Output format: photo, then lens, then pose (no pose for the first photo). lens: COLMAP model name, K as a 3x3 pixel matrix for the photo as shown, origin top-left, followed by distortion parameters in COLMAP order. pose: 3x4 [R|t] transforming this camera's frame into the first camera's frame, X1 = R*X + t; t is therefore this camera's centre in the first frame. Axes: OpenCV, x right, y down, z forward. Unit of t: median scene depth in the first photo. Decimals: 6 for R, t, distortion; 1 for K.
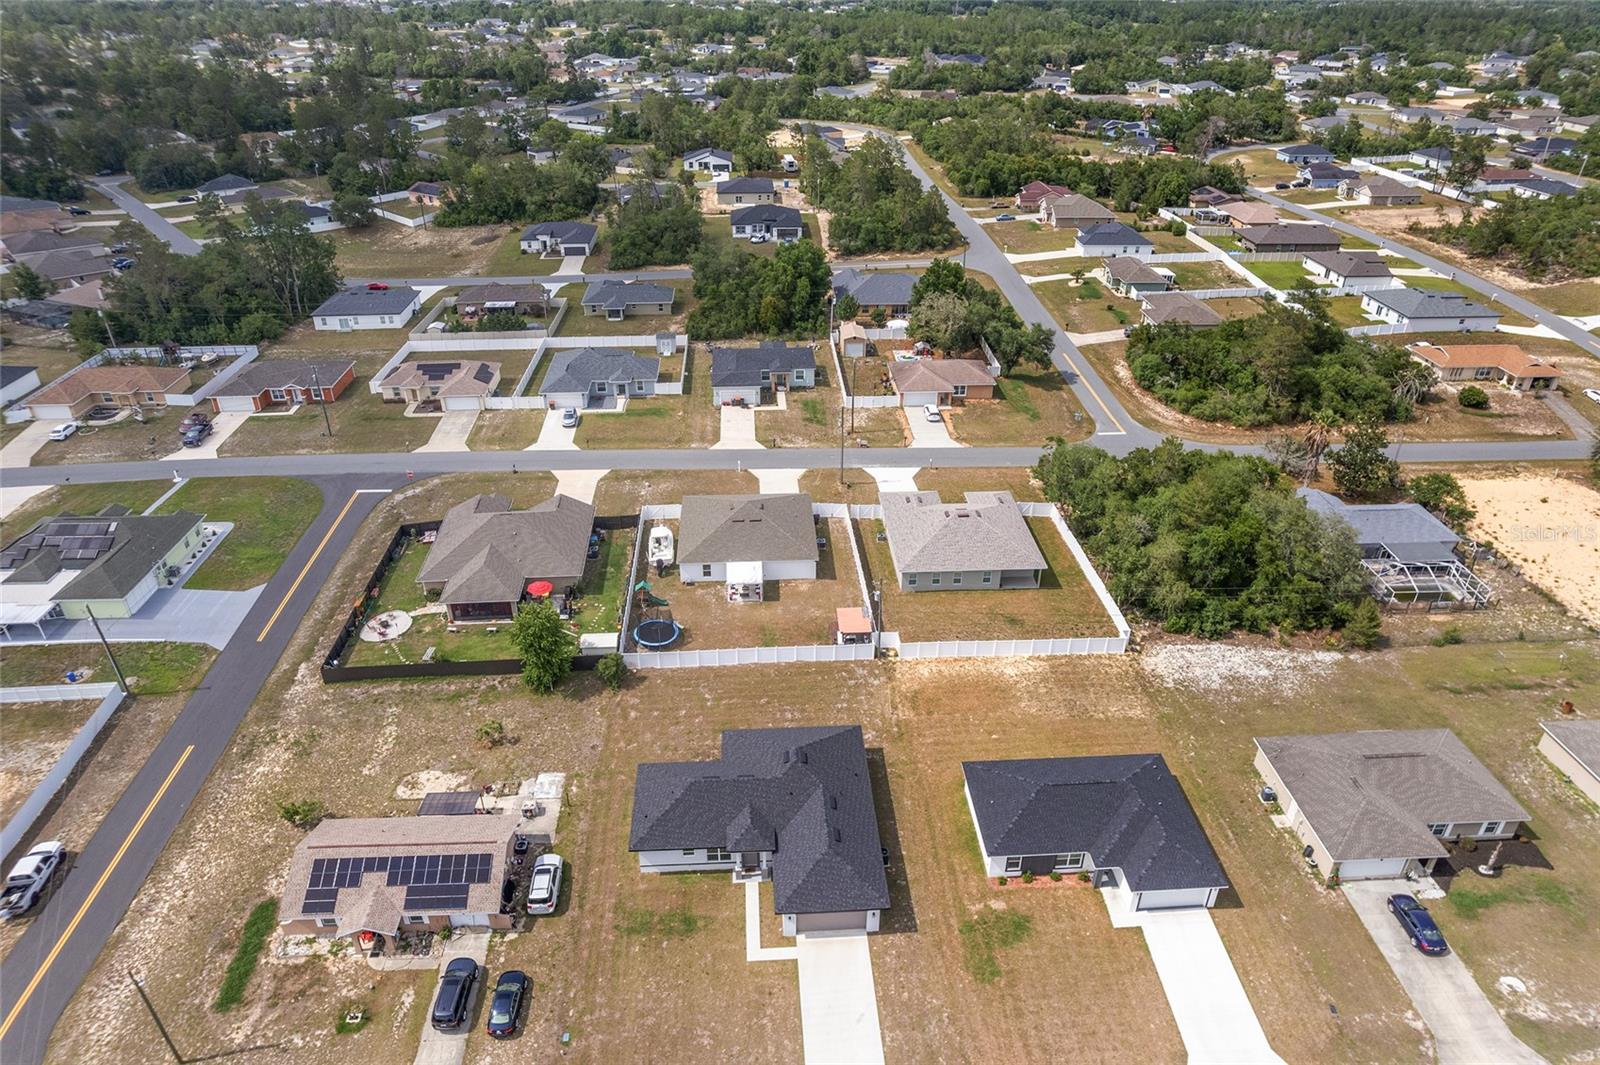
lens RADIAL K [[1023.7, 0, 805.7], [0, 1023.7, 549.9], [0, 0, 1]] dist [-0.084840, 0.076379]
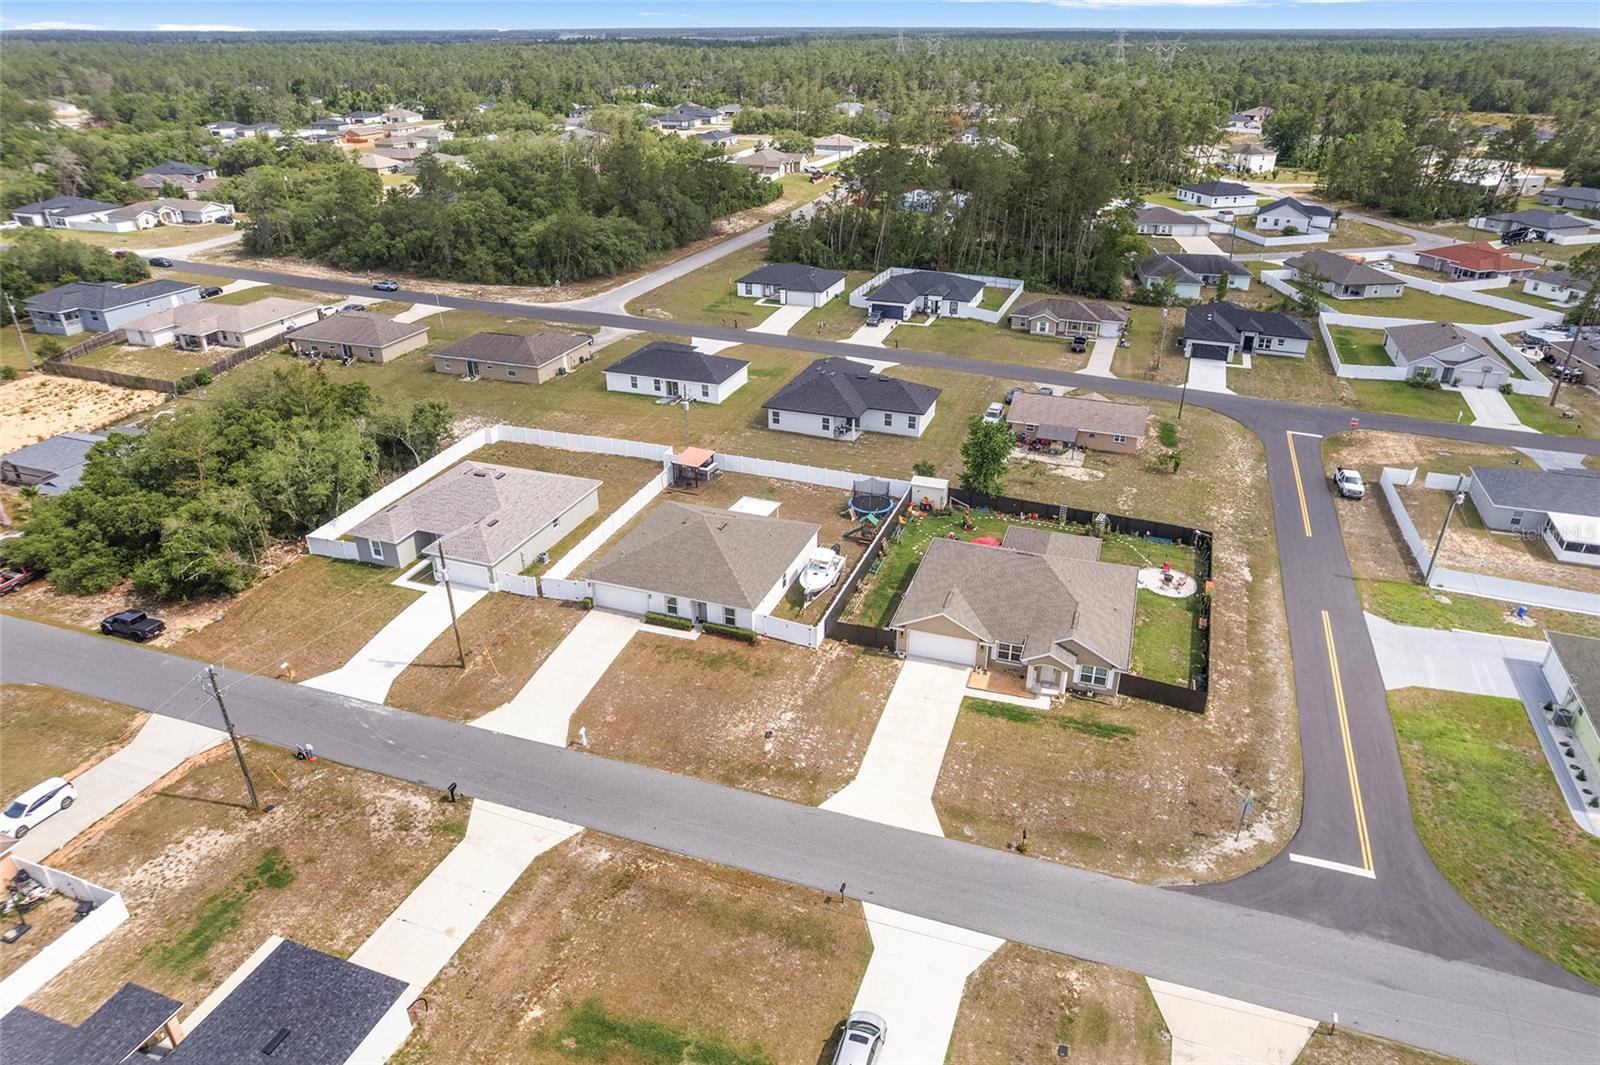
lens RADIAL K [[1023.7, 0, 805.7], [0, 1023.7, 549.9], [0, 0, 1]] dist [-0.084840, 0.076379]
pose [[-0.917876, -0.186356, 0.350392, -0.293419], [0.199265, 0.547135, 0.812980, -0.468308], [-0.343215, 0.816036, -0.465068, 1.007285]]
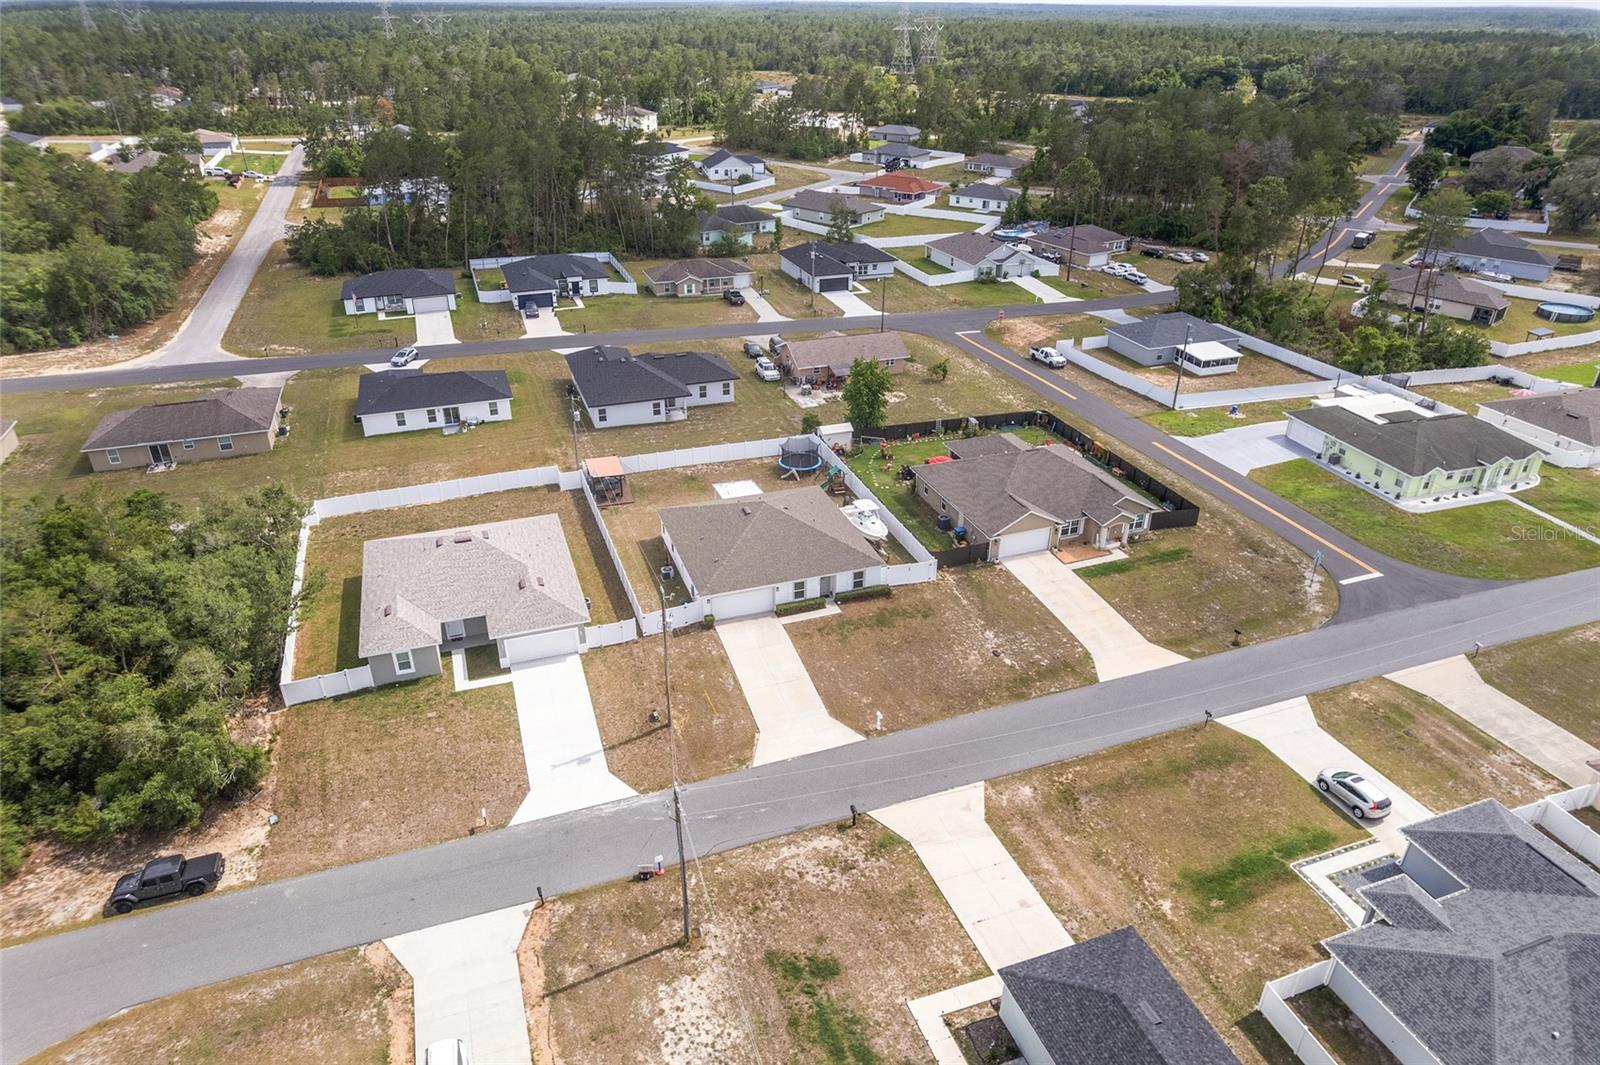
lens RADIAL K [[1023.7, 0, 805.7], [0, 1023.7, 549.9], [0, 0, 1]] dist [-0.084840, 0.076379]
pose [[-0.959943, 0.124204, -0.251164, 0.077425], [-0.152504, 0.520384, 0.840204, -0.489111], [0.235058, 0.844852, -0.480597, 1.044406]]
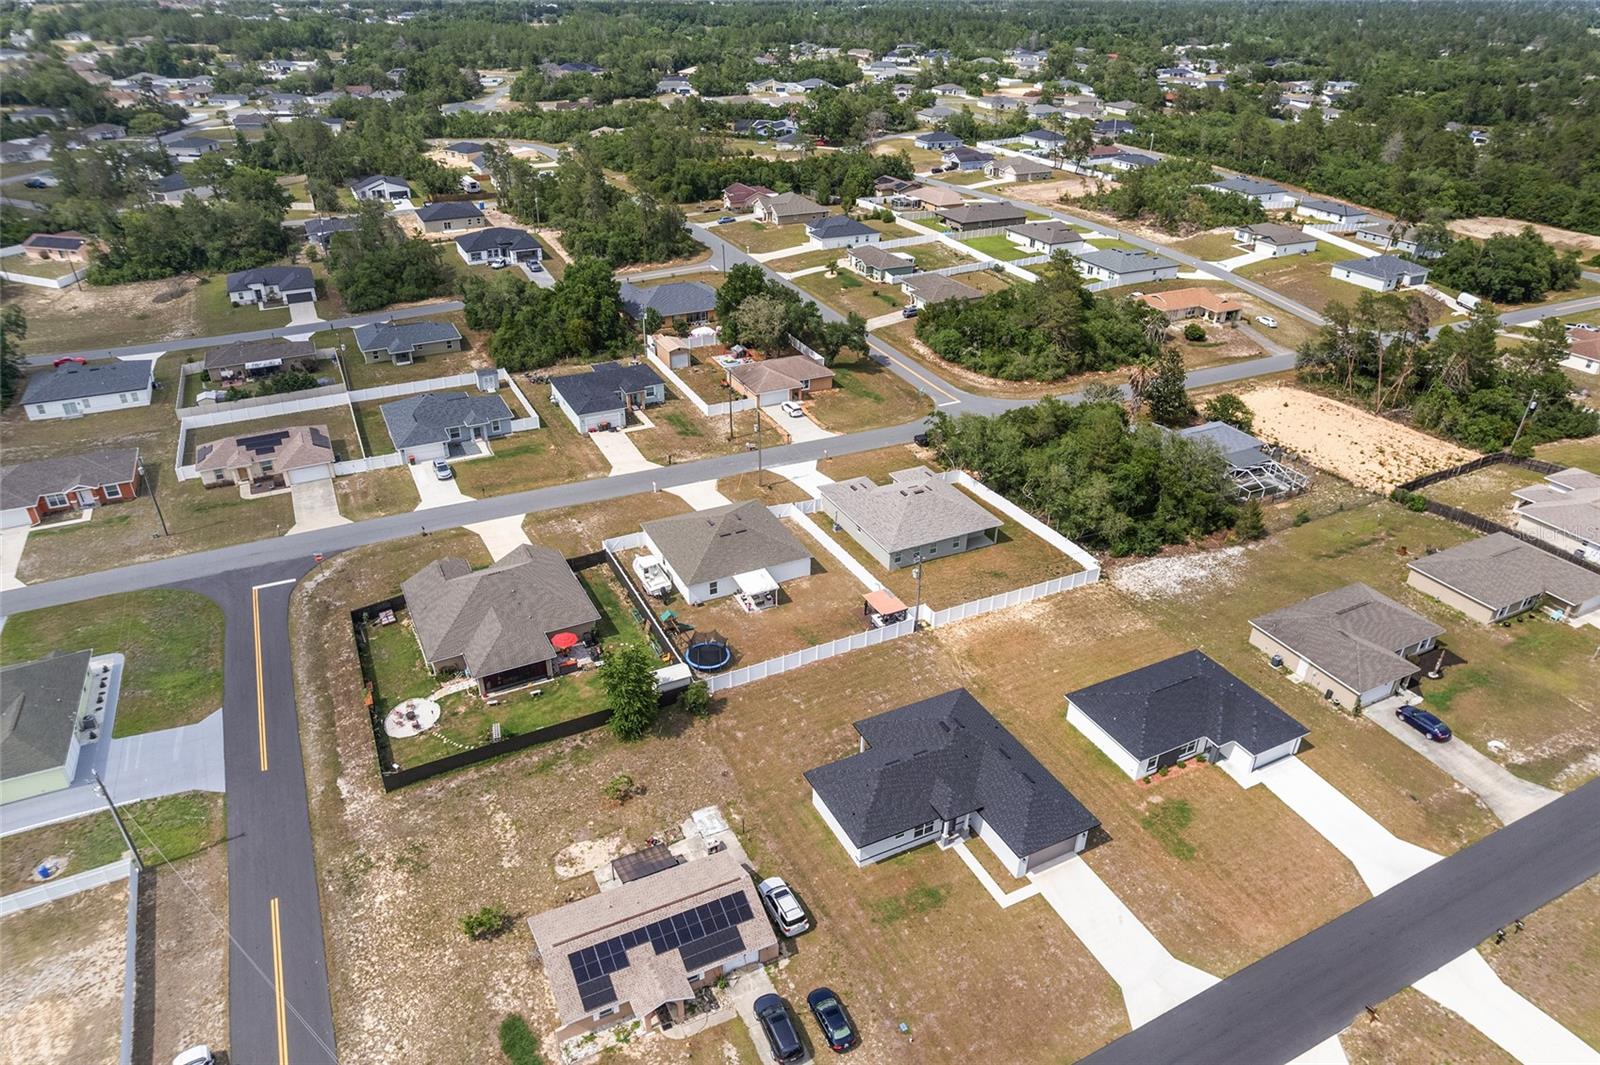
lens RADIAL K [[1023.7, 0, 805.7], [0, 1023.7, 549.9], [0, 0, 1]] dist [-0.084840, 0.076379]
pose [[0.919359, -0.190578, 0.344179, -0.255124], [0.191795, 0.980950, 0.030853, -0.022029], [-0.343502, 0.037647, 0.938397, 0.015337]]
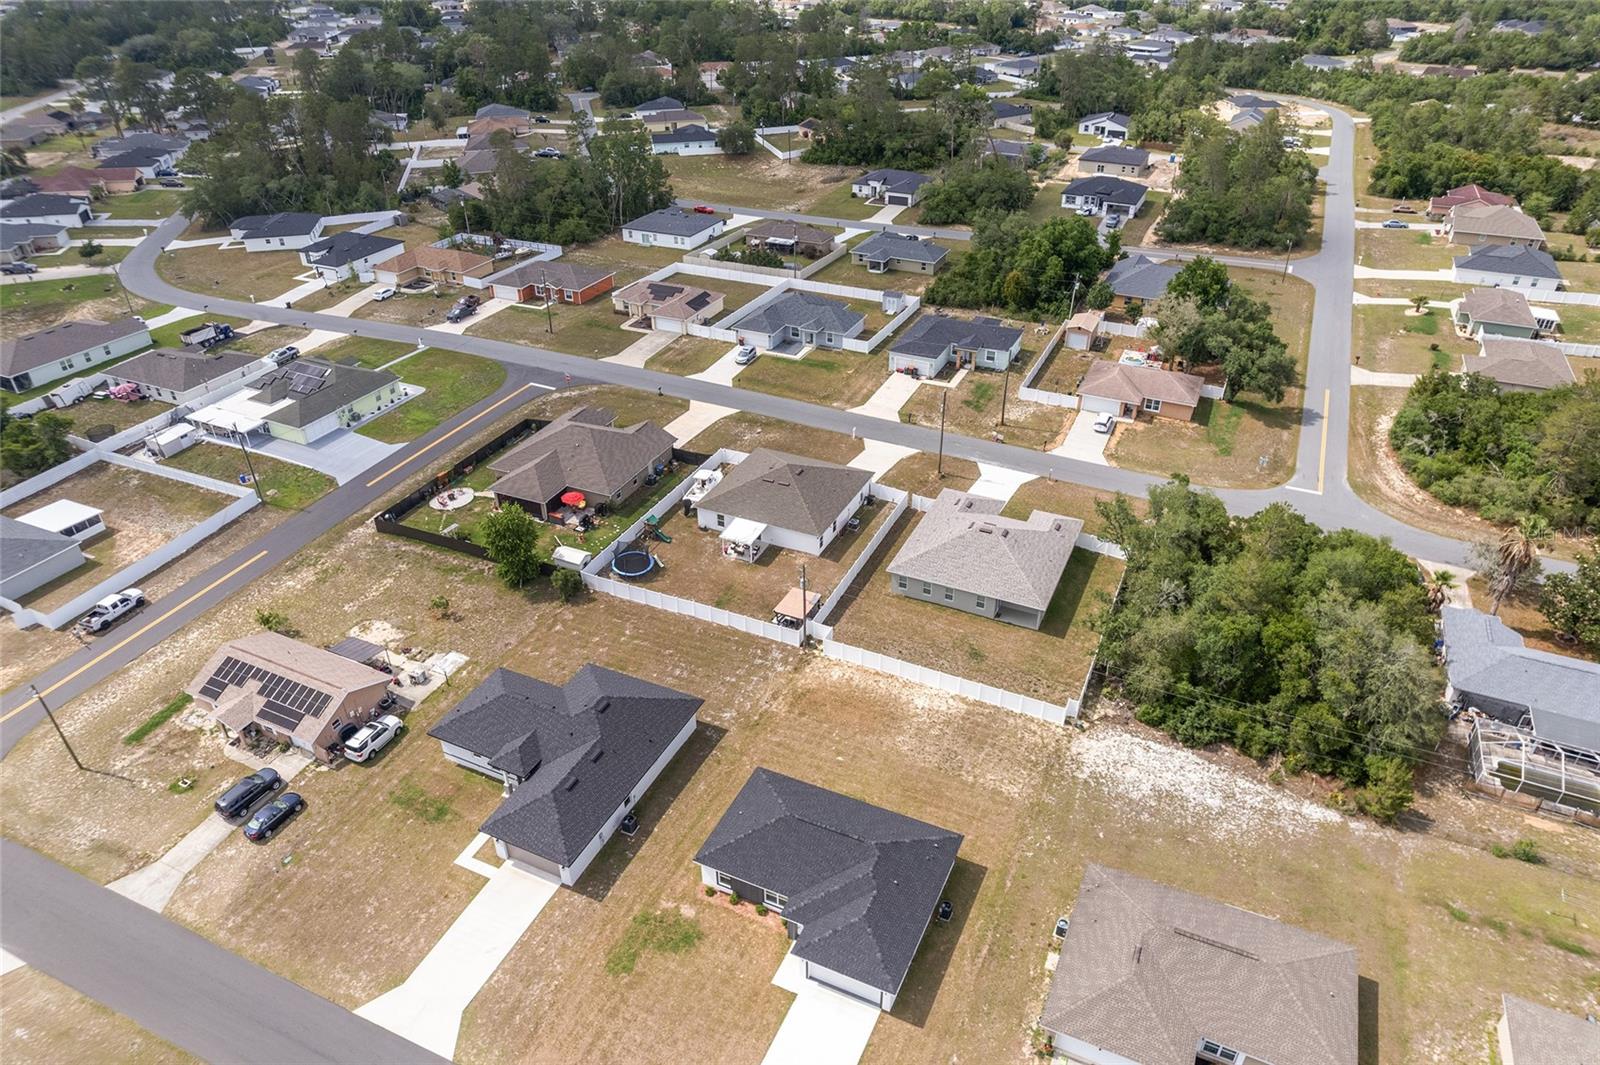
lens RADIAL K [[1023.7, 0, 805.7], [0, 1023.7, 549.9], [0, 0, 1]] dist [-0.084840, 0.076379]
pose [[0.880978, 0.251675, -0.400670, 0.283391], [-0.235088, 0.967710, 0.090949, -0.046070], [0.410622, 0.014068, 0.911697, 0.078746]]
